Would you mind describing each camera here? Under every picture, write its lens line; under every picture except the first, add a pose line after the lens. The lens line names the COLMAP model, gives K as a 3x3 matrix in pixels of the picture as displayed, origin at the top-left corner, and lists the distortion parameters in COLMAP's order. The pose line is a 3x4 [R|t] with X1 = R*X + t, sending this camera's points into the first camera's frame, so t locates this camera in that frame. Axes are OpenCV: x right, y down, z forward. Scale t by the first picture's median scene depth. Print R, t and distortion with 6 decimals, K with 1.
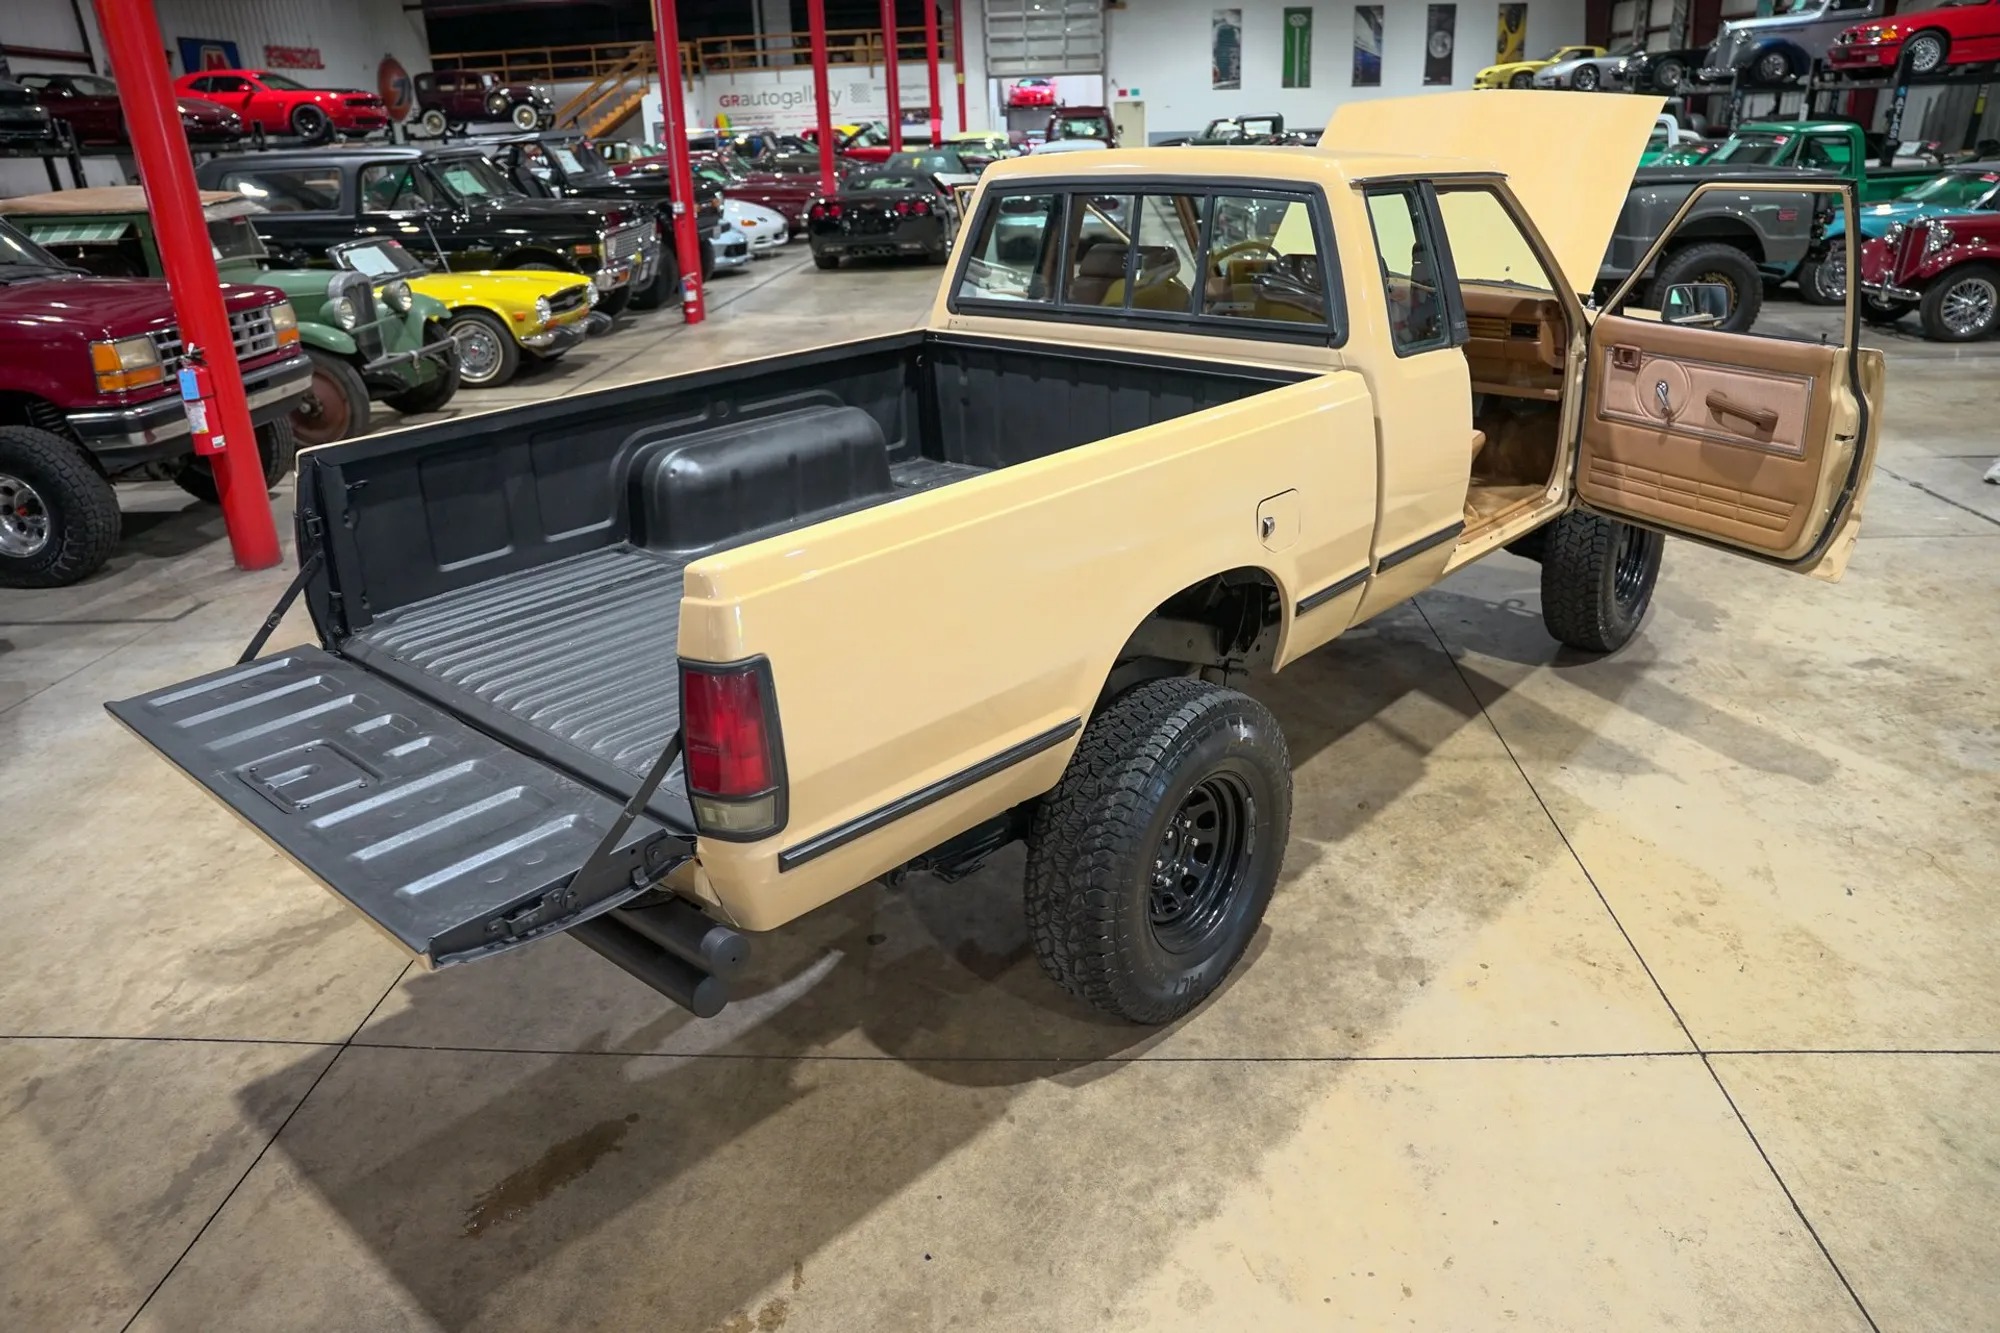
lens RADIAL K [[1370.9, 0, 1011.5], [0, 1370.9, 657.0], [0, 0, 1]] dist [-0.143912, 0.115568]
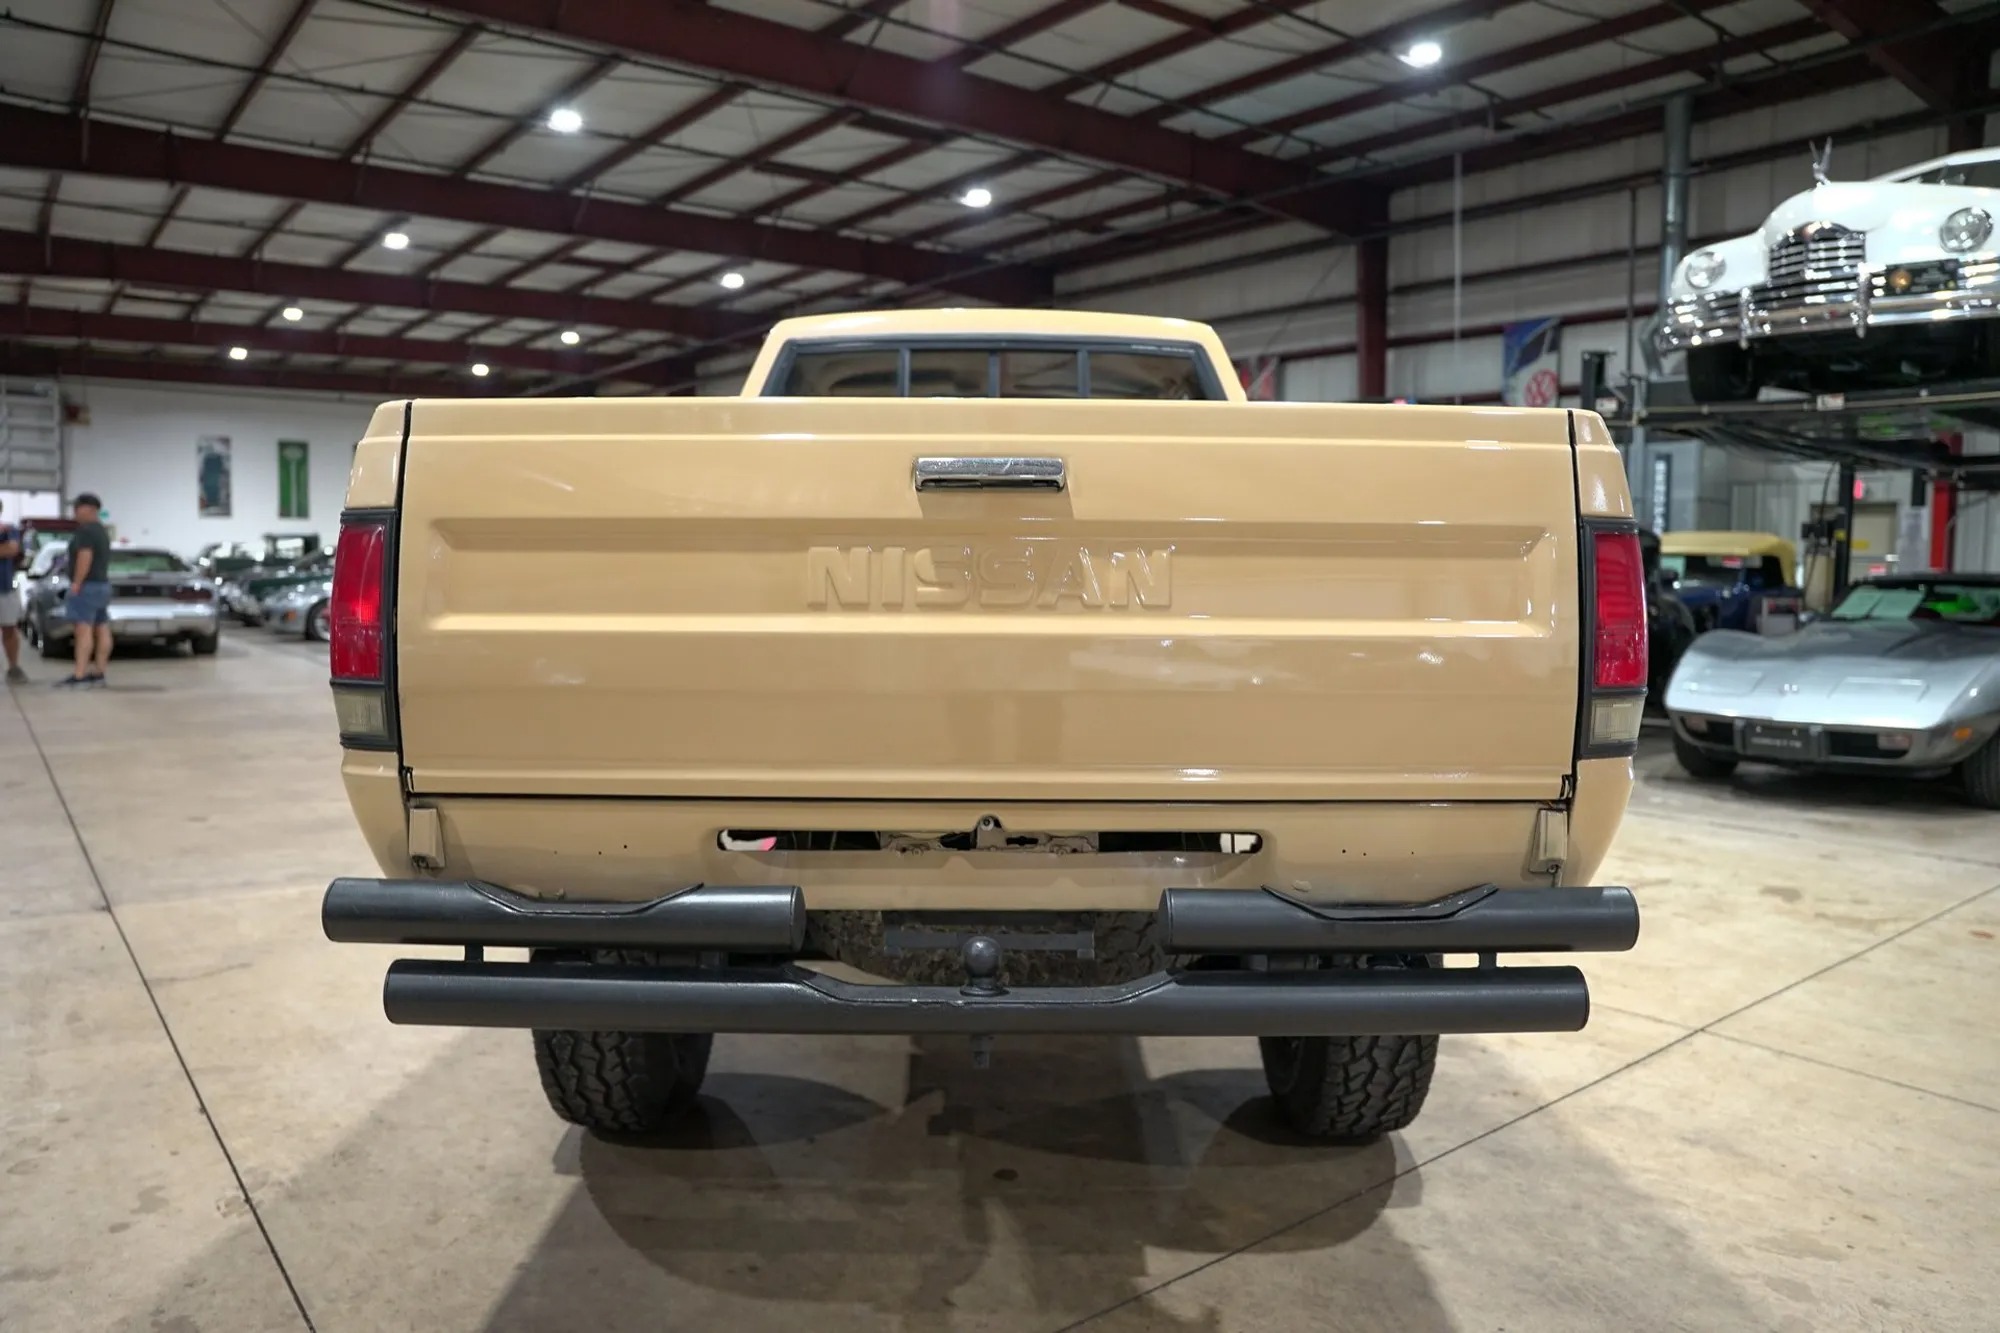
lens RADIAL K [[1370.9, 0, 1011.5], [0, 1370.9, 657.0], [0, 0, 1]] dist [-0.143912, 0.115568]
pose [[0.743495, -0.000389, 0.668741, -0.687309], [0.215200, 0.946947, -0.238705, 0.132358], [-0.633170, 0.321389, 0.704134, 0.447402]]
